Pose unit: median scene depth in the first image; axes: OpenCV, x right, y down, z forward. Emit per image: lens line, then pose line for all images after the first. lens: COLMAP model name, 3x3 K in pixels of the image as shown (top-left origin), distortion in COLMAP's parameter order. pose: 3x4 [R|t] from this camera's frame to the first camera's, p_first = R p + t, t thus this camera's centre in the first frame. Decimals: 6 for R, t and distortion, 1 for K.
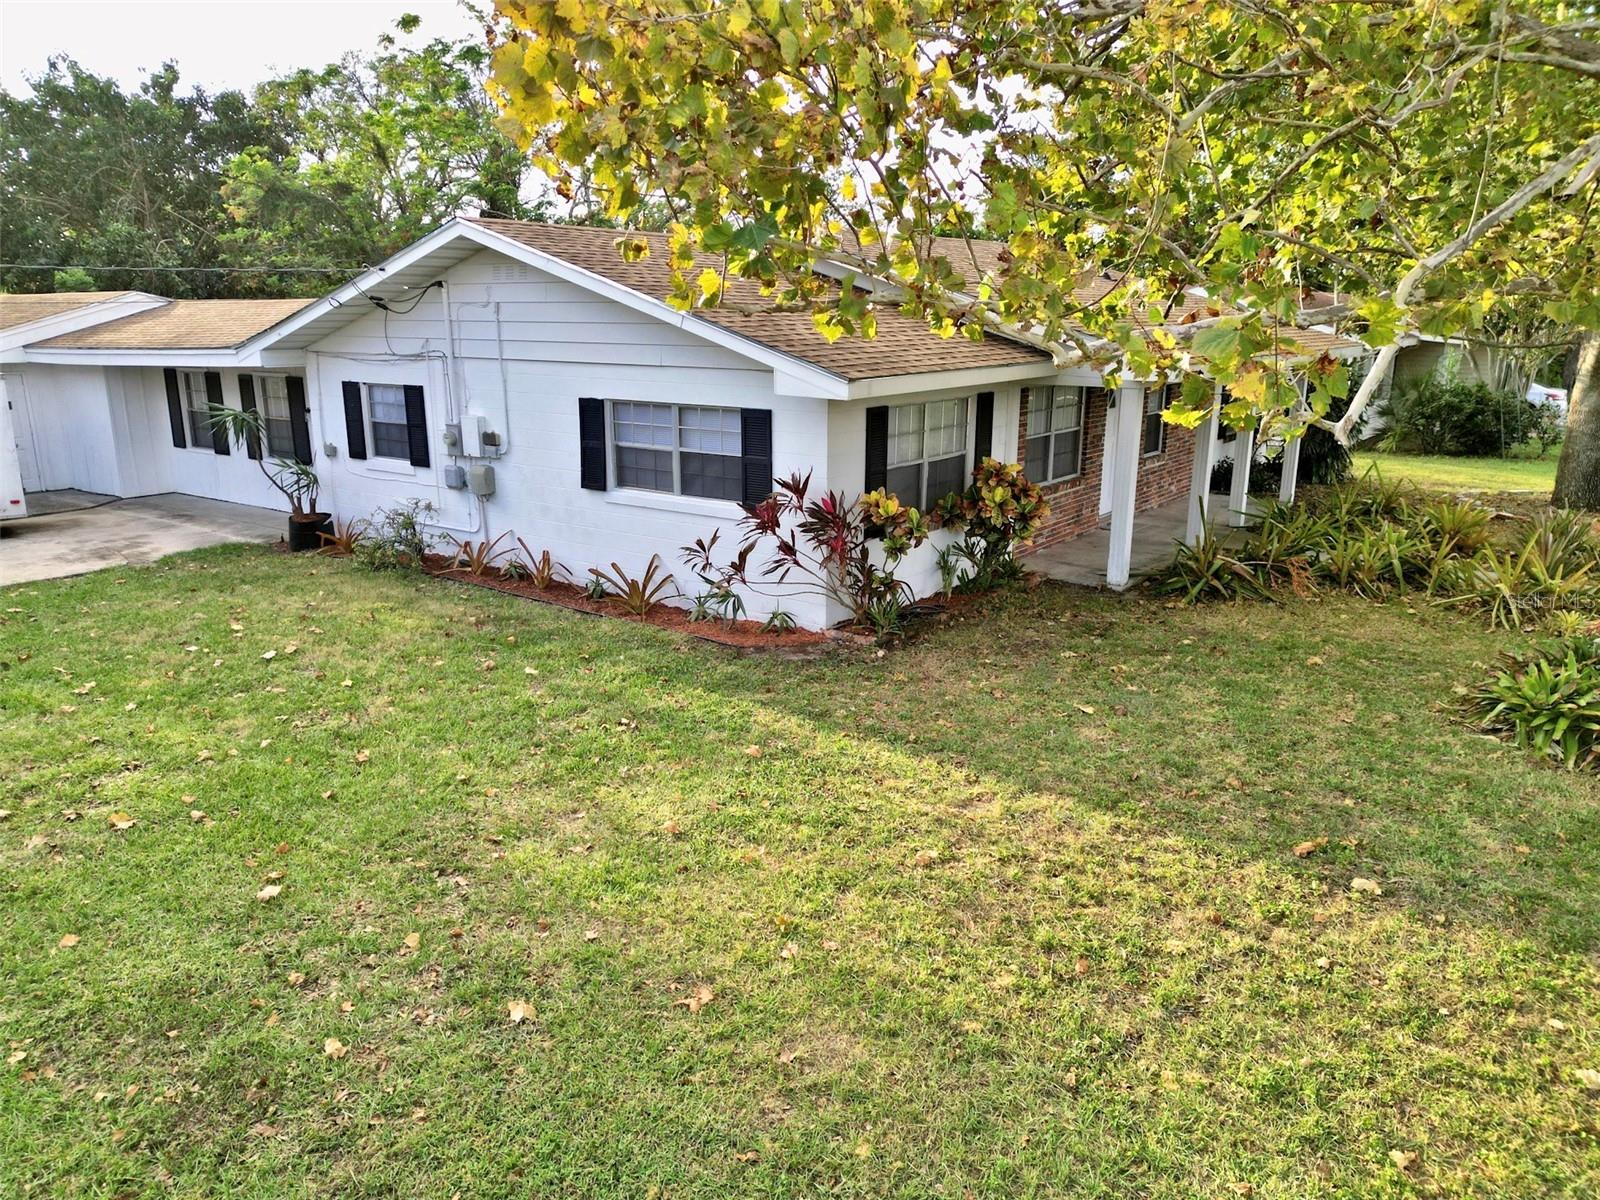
lens RADIAL K [[1114.6, 0, 800.0], [0, 1114.6, 600.0], [0, 0, 1]] dist [0.062413, -0.063436]
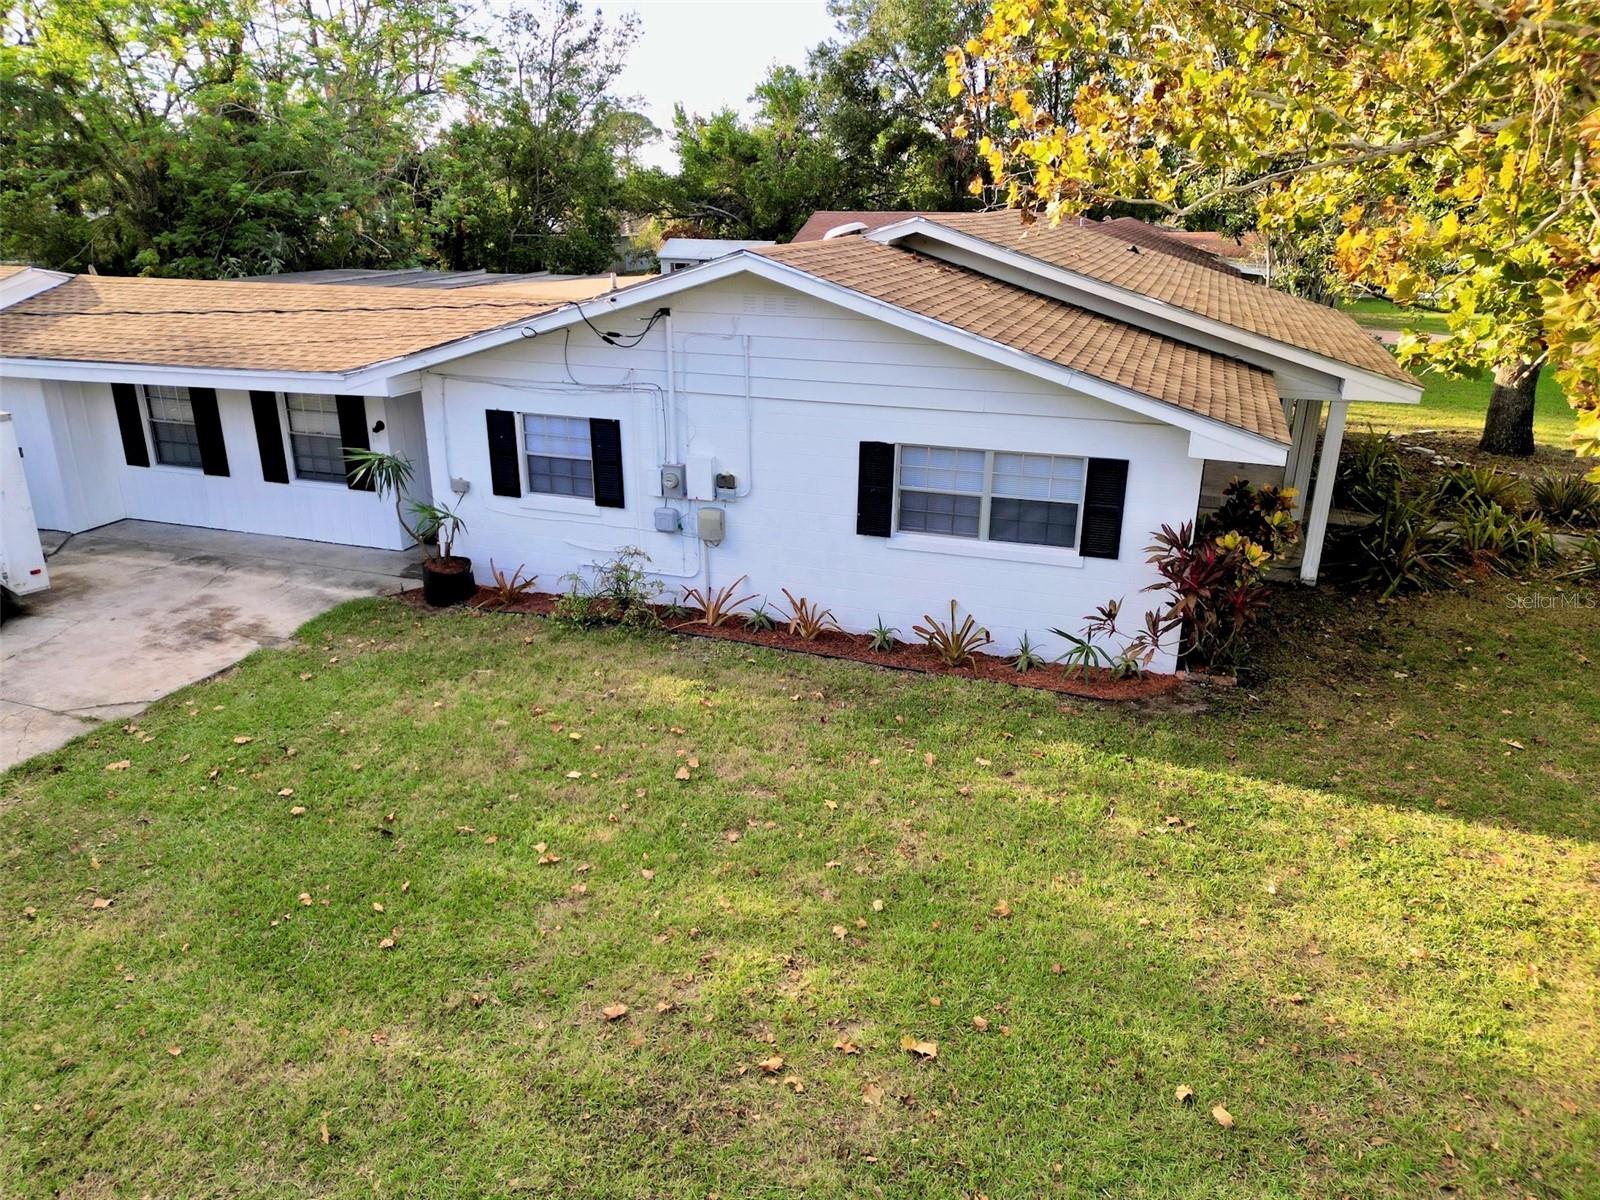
lens RADIAL K [[1114.6, 0, 800.0], [0, 1114.6, 600.0], [0, 0, 1]] dist [0.062413, -0.063436]
pose [[0.958908, -0.092290, 0.268286, -0.511411], [0.066235, 0.992305, 0.104612, -0.149830], [-0.275876, -0.082544, 0.957642, 0.104086]]
